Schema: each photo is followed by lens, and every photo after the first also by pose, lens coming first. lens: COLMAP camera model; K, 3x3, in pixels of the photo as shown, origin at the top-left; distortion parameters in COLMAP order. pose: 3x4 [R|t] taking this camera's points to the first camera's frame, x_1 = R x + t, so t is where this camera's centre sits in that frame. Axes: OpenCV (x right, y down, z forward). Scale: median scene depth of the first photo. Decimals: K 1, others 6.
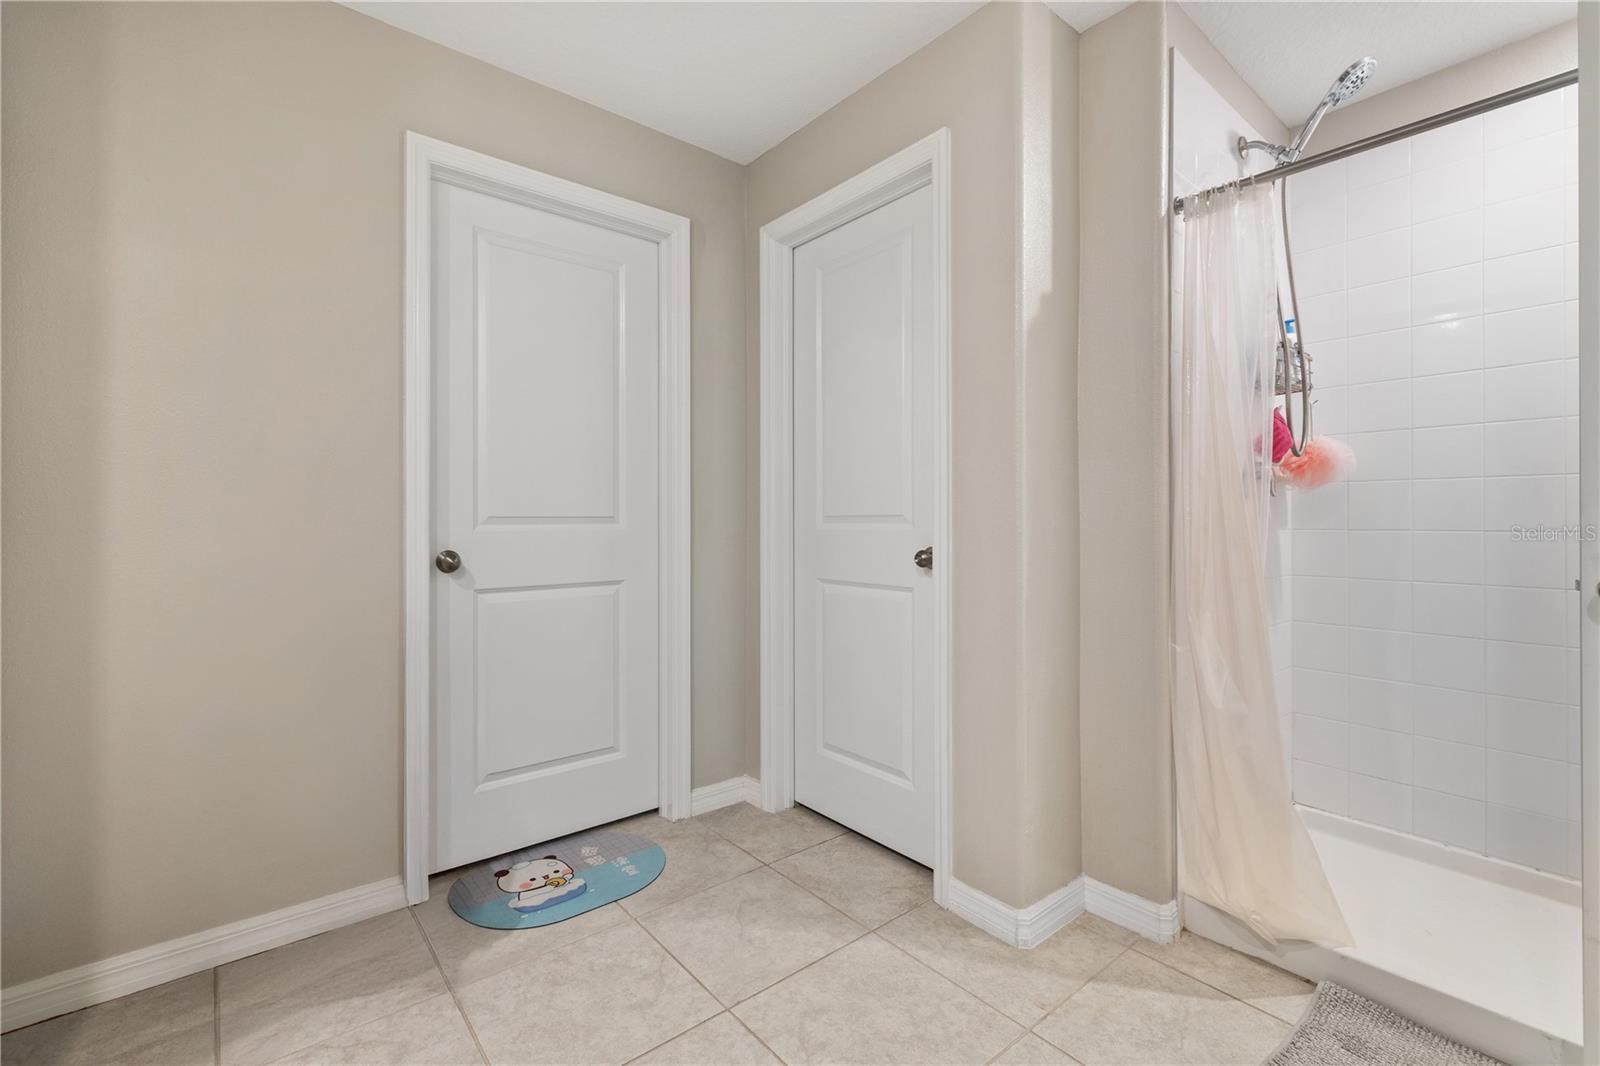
lens RADIAL K [[685.0, 0, 801.3], [0, 685.0, 518.3], [0, 0, 1]] dist [0.002348, -0.001249]
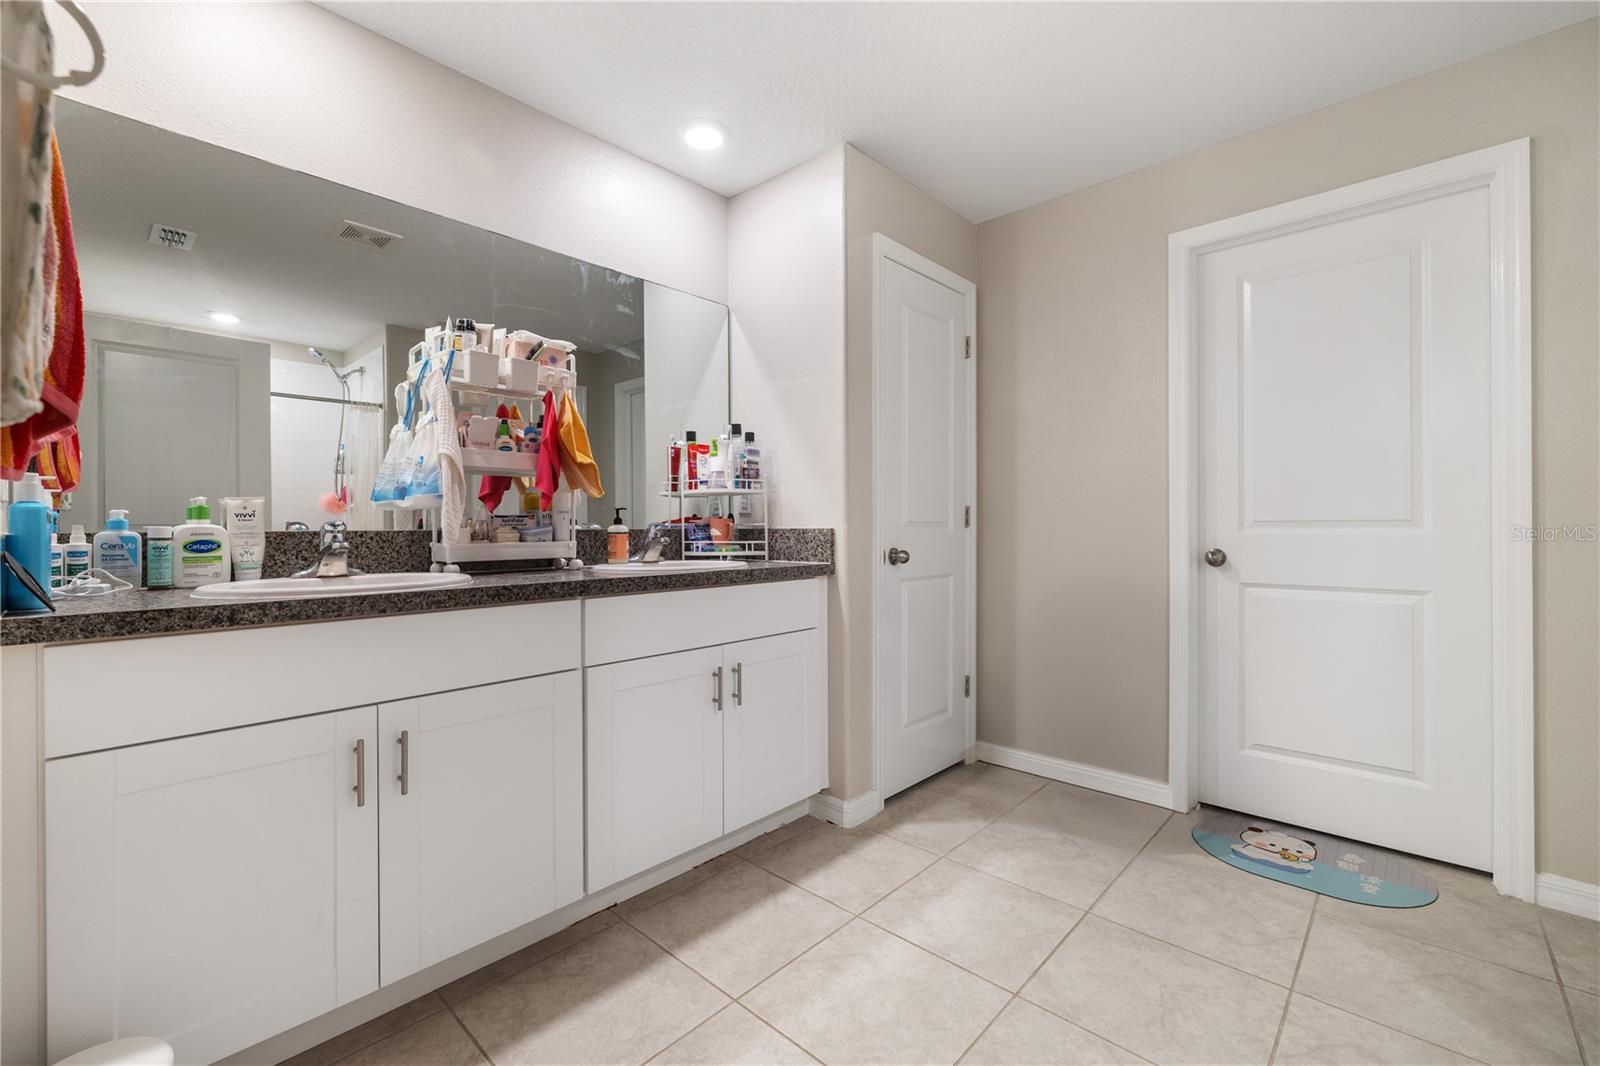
lens RADIAL K [[685.0, 0, 804.9], [0, 685.0, 529.4], [0, 0, 1]] dist [0.002348, -0.001249]
pose [[0.150752, 0.007155, -0.988546, 0.590309], [0.007317, 0.999938, 0.008354, -0.003428], [0.988545, -0.008493, 0.150690, 0.079371]]
